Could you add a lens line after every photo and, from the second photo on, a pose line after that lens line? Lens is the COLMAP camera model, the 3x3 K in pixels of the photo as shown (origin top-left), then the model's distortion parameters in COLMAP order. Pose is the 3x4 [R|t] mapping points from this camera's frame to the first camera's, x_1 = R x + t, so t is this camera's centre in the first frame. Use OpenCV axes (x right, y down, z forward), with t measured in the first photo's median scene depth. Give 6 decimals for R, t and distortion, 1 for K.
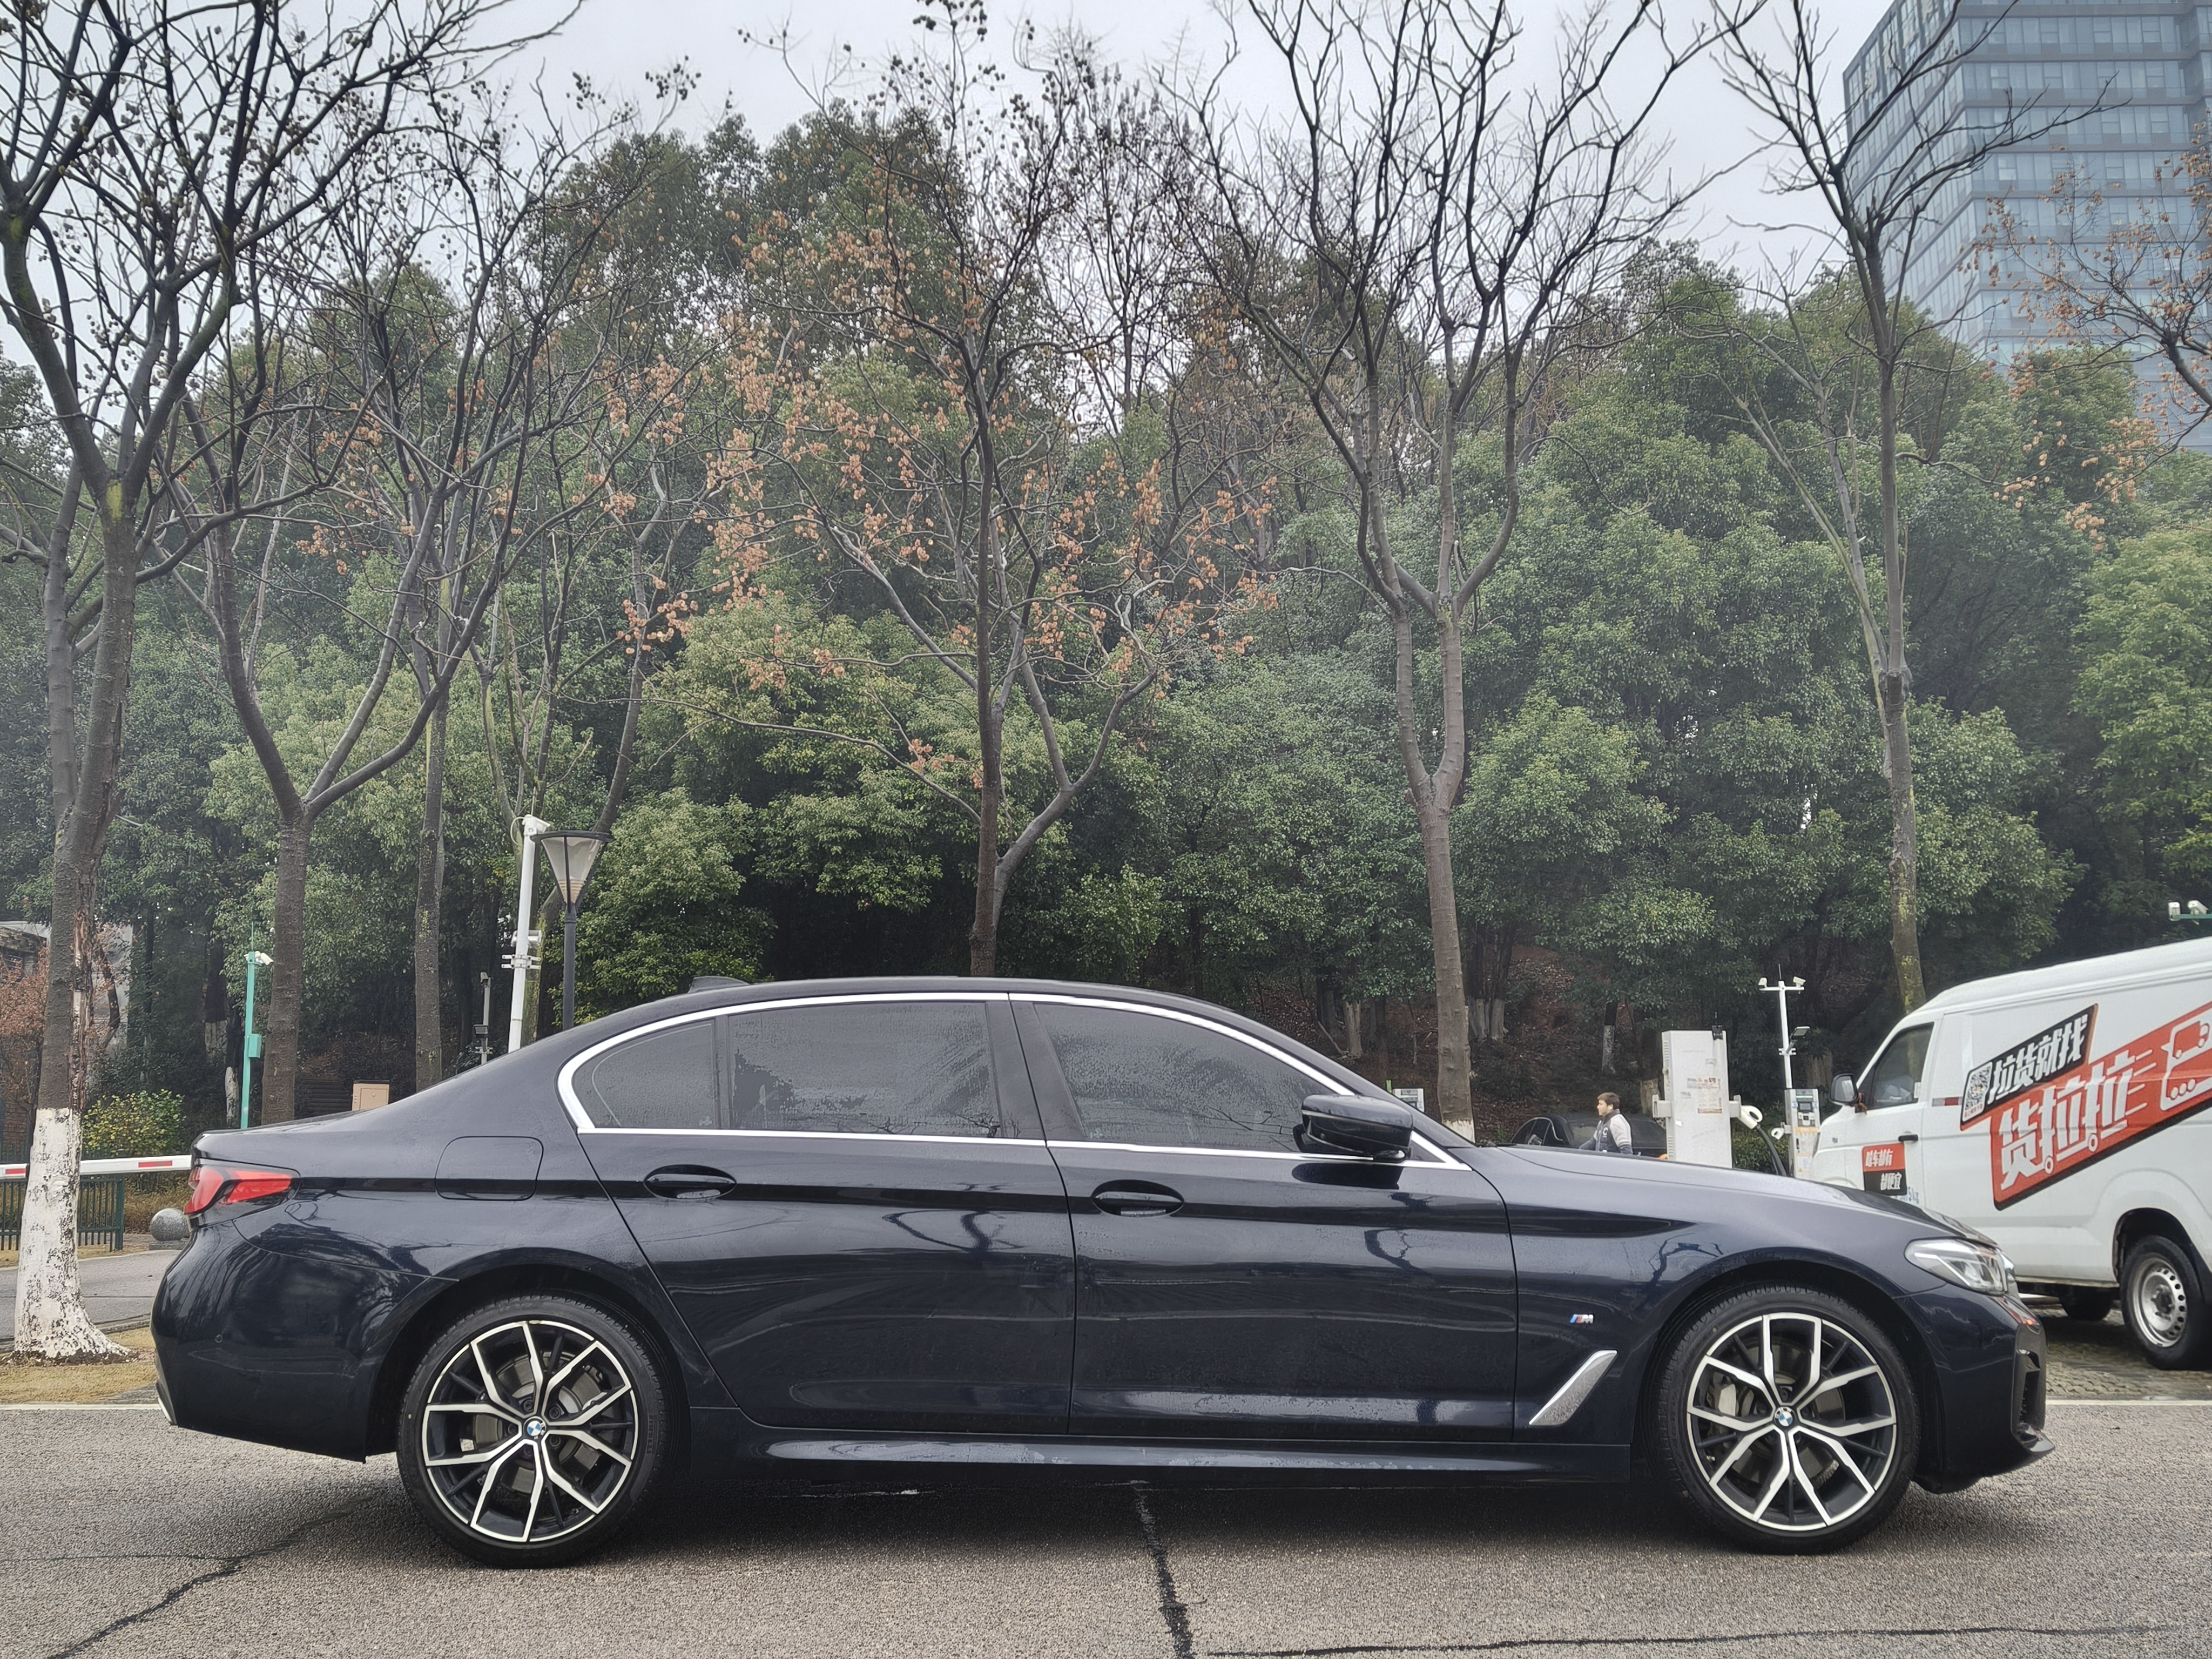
lens RADIAL K [[2214.2, 0, 1106.0], [0, 2214.2, 829.5], [0, 0, 1]] dist [0.004833, 0.160657]
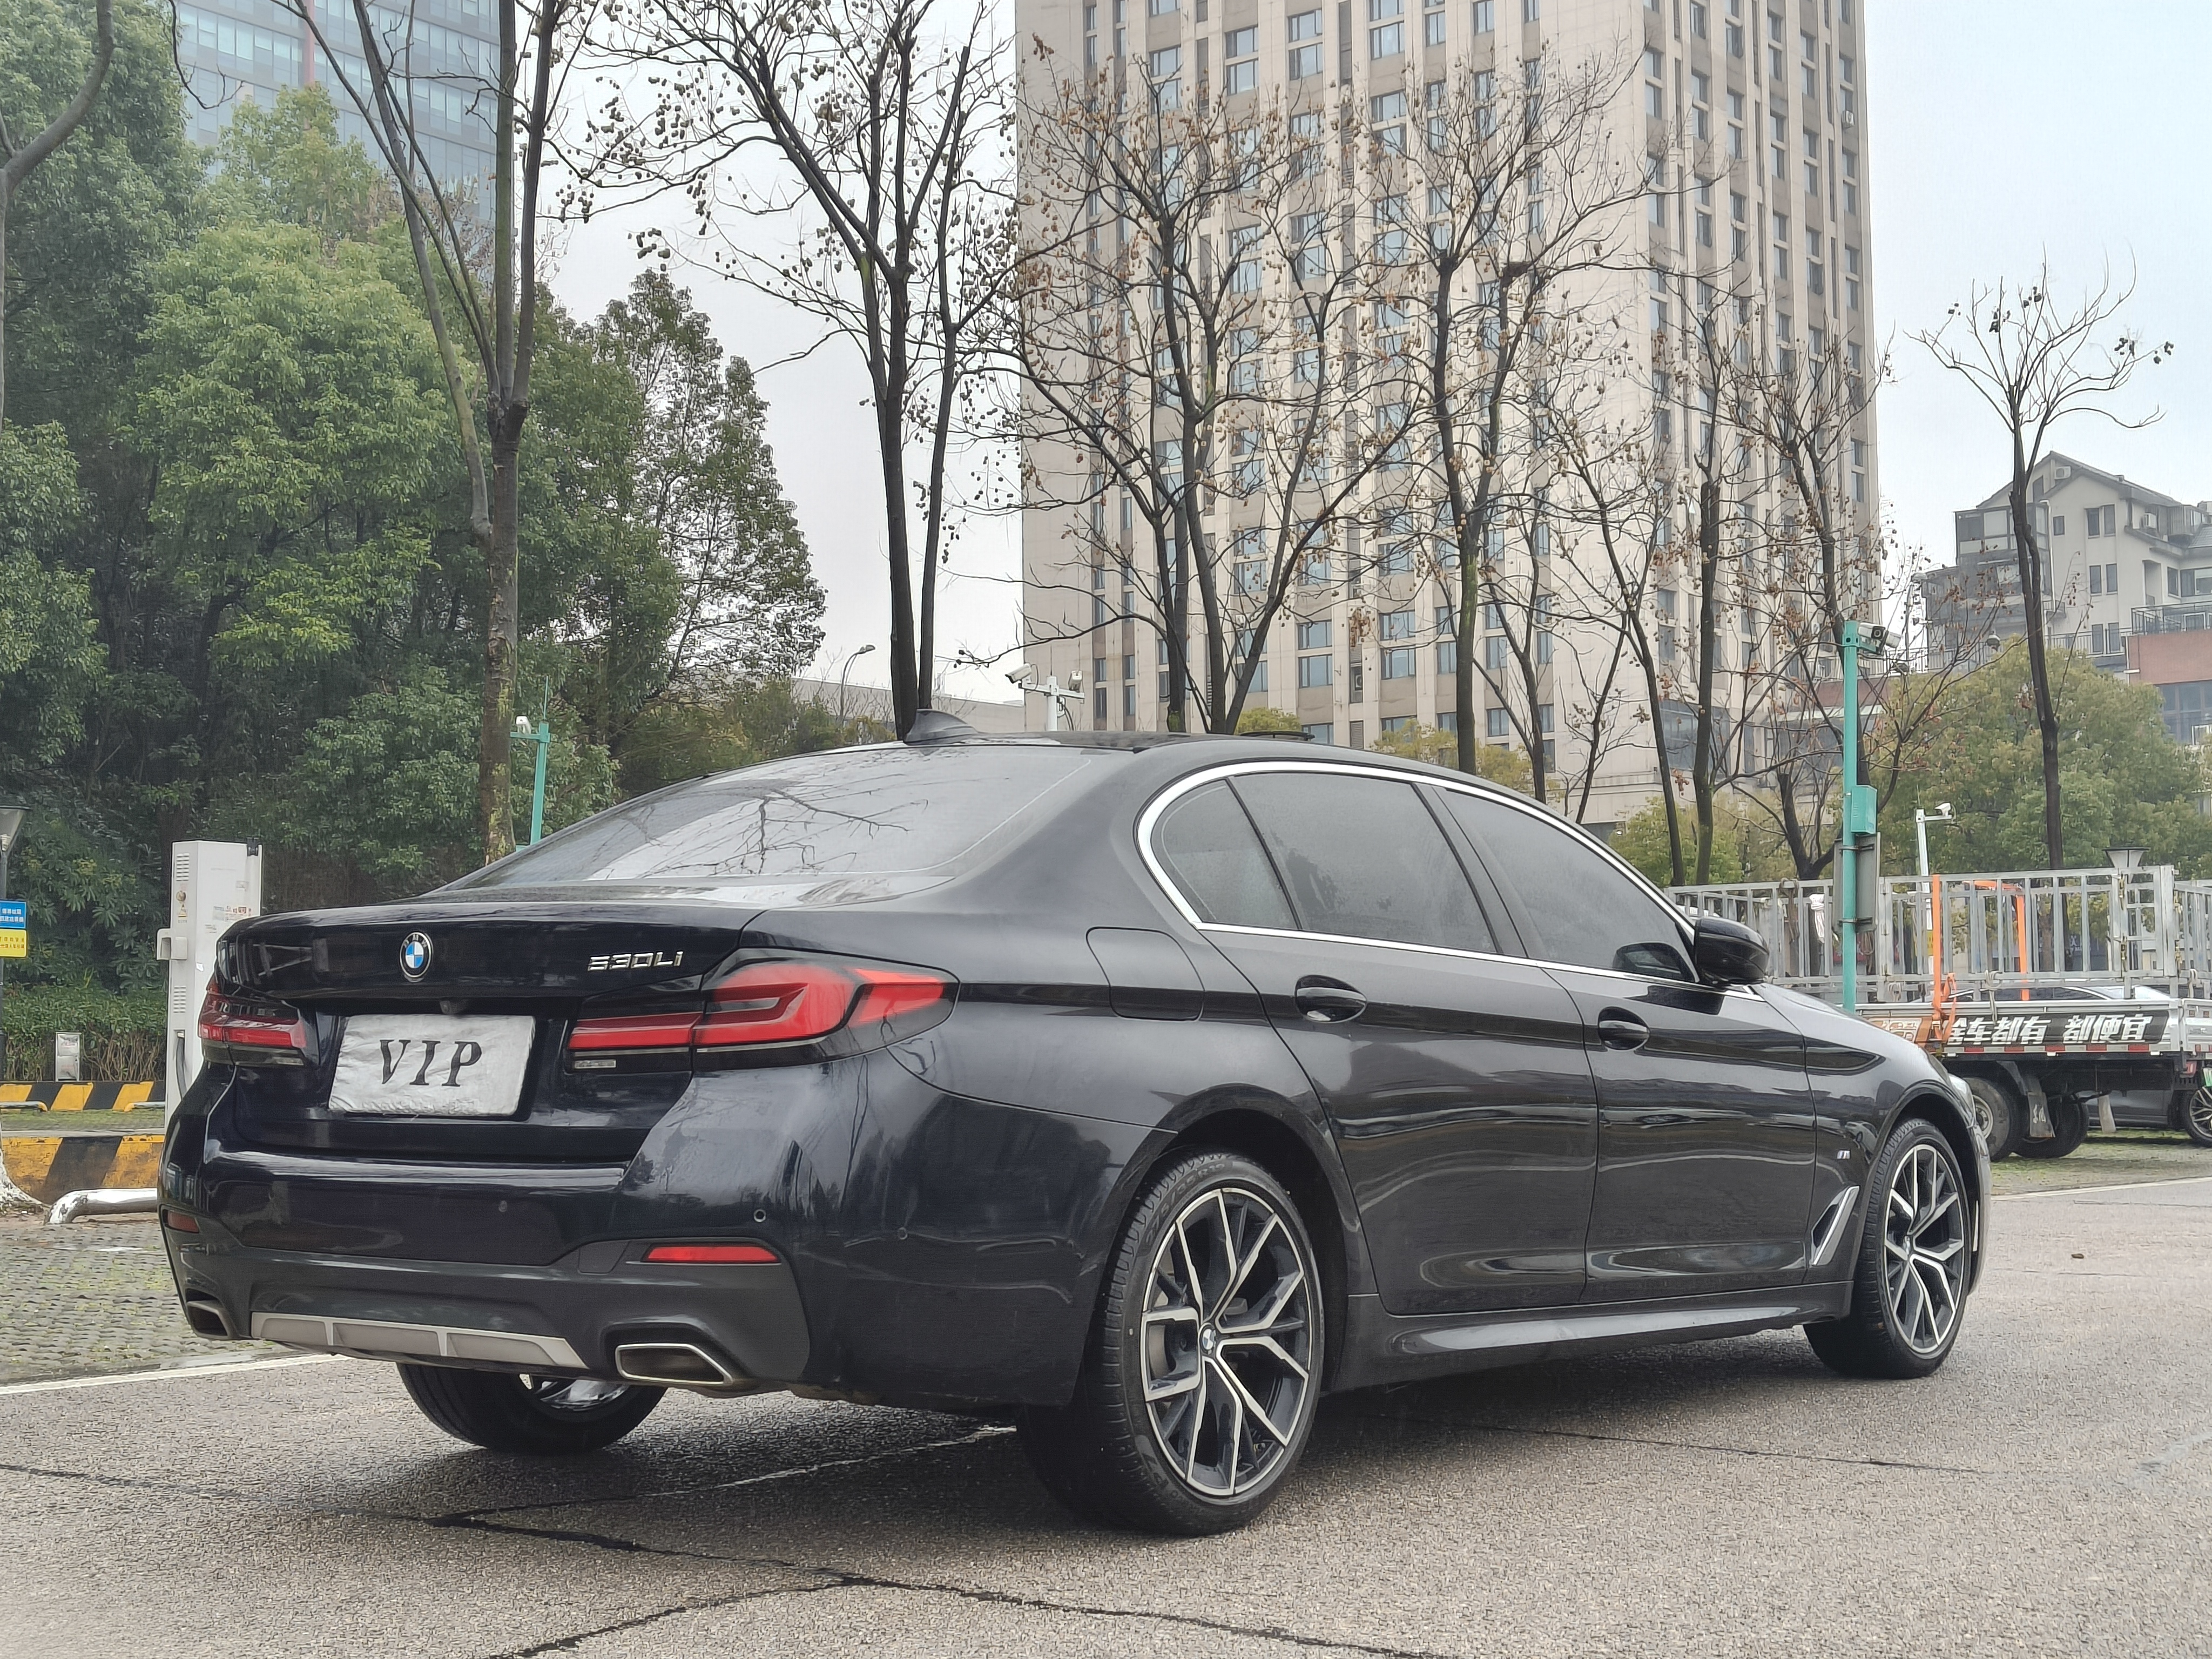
lens RADIAL K [[3057.0, 0, 1106.0], [0, 3057.0, 829.5], [0, 0, 1]] dist [0.225147, -0.642661]
pose [[0.621405, 0.058322, 0.781316, -0.988203], [-0.119837, 0.992567, 0.021219, 0.086151], [-0.774270, -0.106816, 0.623775, 0.406014]]
